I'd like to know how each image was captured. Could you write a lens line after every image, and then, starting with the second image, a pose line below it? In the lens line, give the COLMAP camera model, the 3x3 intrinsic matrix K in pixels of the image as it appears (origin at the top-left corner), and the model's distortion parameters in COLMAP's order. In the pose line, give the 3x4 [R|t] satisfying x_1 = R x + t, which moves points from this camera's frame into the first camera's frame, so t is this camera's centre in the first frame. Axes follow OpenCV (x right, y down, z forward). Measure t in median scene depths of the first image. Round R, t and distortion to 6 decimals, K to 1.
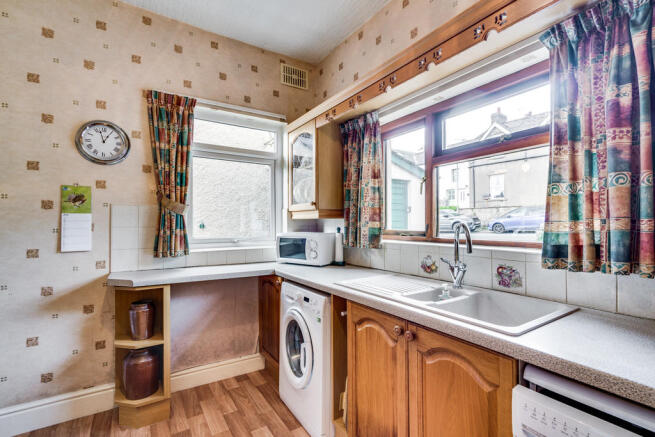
lens RADIAL K [[300.9, 0, 327.5], [0, 300.9, 218.5], [0, 0, 1]] dist [0.001066, 0.000093]
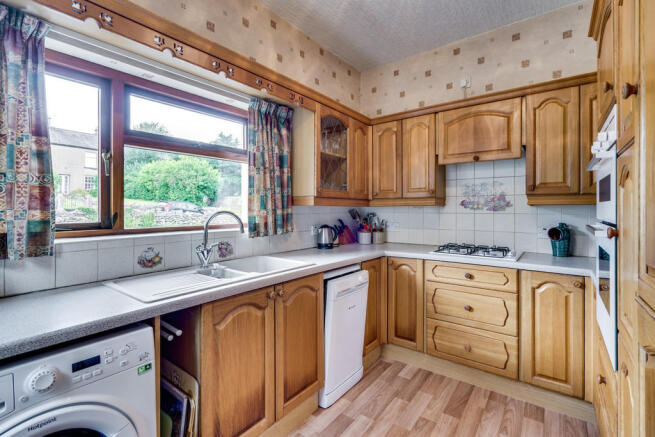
lens RADIAL K [[299.6, 0, 329.9], [0, 299.6, 209.2], [0, 0, 1]] dist [-0.000409, -0.000115]
pose [[-0.335864, 0.000504, 0.941910, -0.743088], [-0.013450, 0.999895, -0.005331, 0.004976], [-0.941815, -0.014459, -0.335822, 0.855352]]
